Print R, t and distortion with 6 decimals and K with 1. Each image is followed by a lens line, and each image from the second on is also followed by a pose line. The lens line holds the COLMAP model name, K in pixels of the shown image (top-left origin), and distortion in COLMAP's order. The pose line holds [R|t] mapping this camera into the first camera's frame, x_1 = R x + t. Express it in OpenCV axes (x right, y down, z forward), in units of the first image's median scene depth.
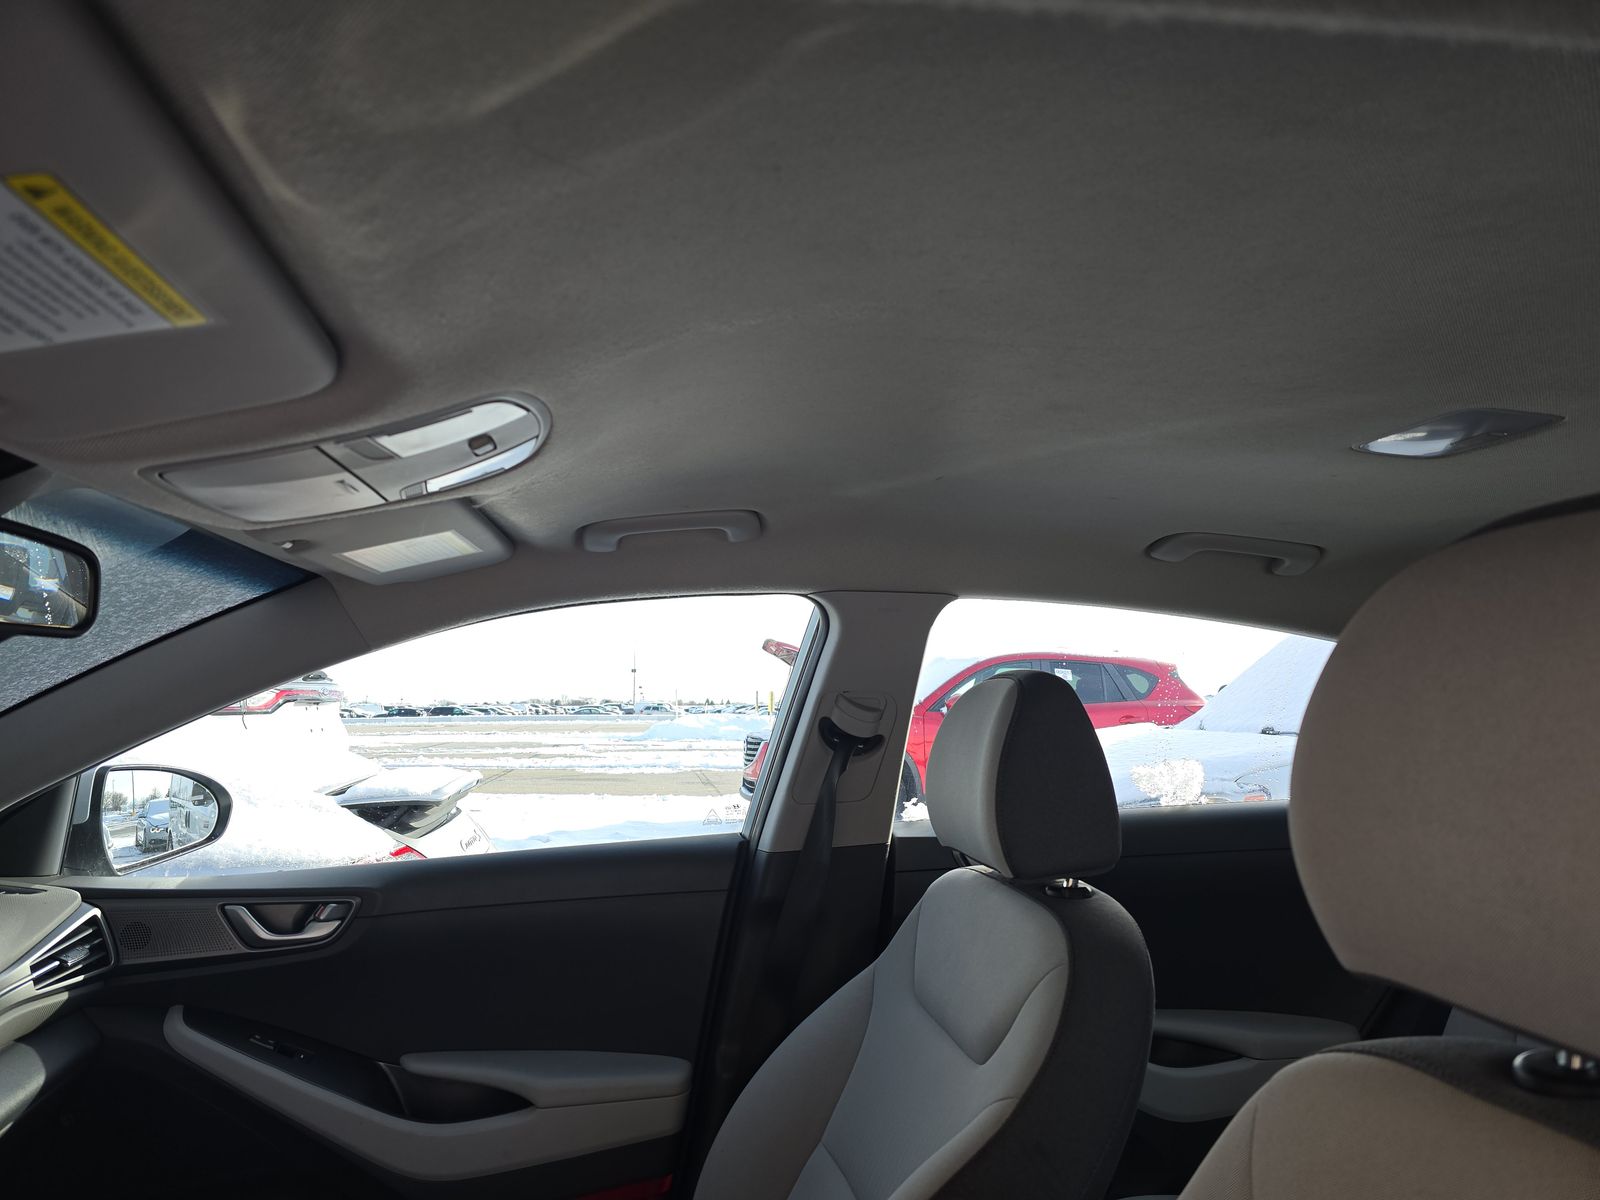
lens RADIAL K [[1051.0, 0, 800.0], [0, 1051.0, 600.0], [0, 0, 1]] dist [0.095299, -0.094596]
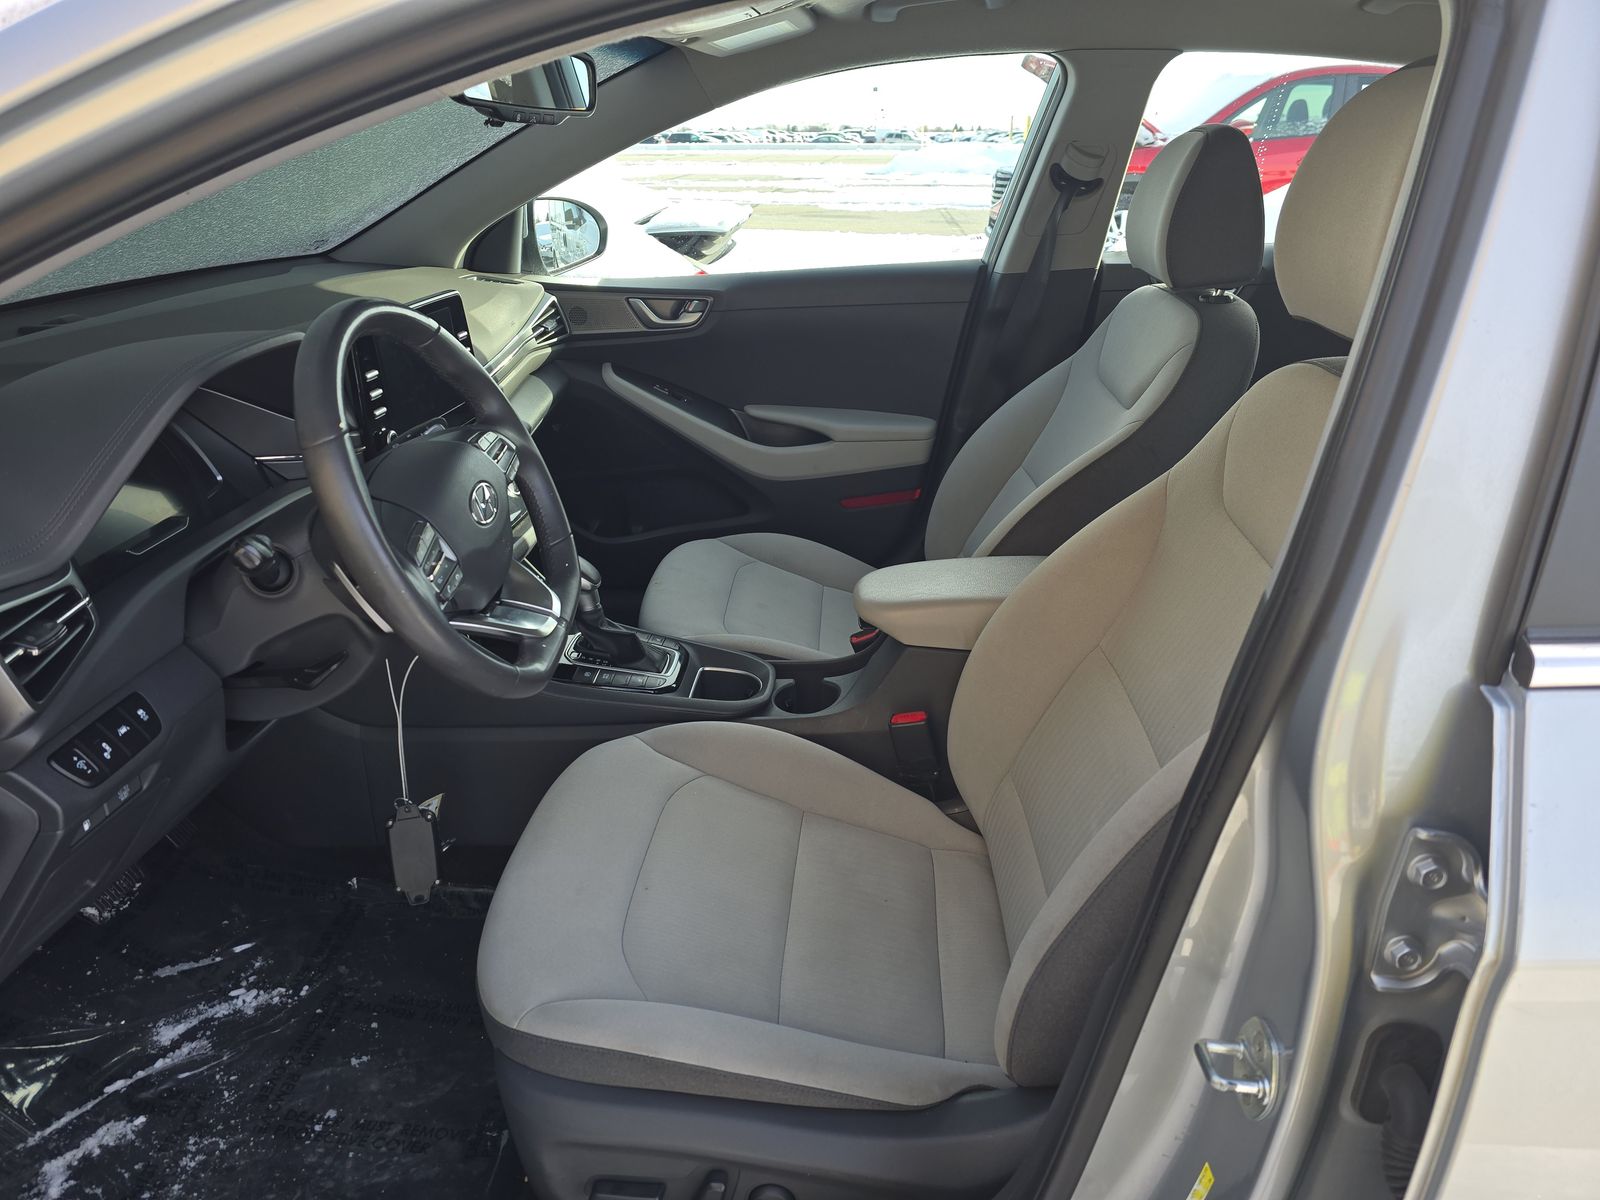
lens RADIAL K [[1051.0, 0, 800.0], [0, 1051.0, 600.0], [0, 0, 1]] dist [0.095299, -0.094596]
pose [[0.975893, 0.086927, -0.200192, 0.026185], [0.022483, 0.872339, 0.488384, -0.061589], [0.217089, -0.481112, 0.849355, -0.386395]]
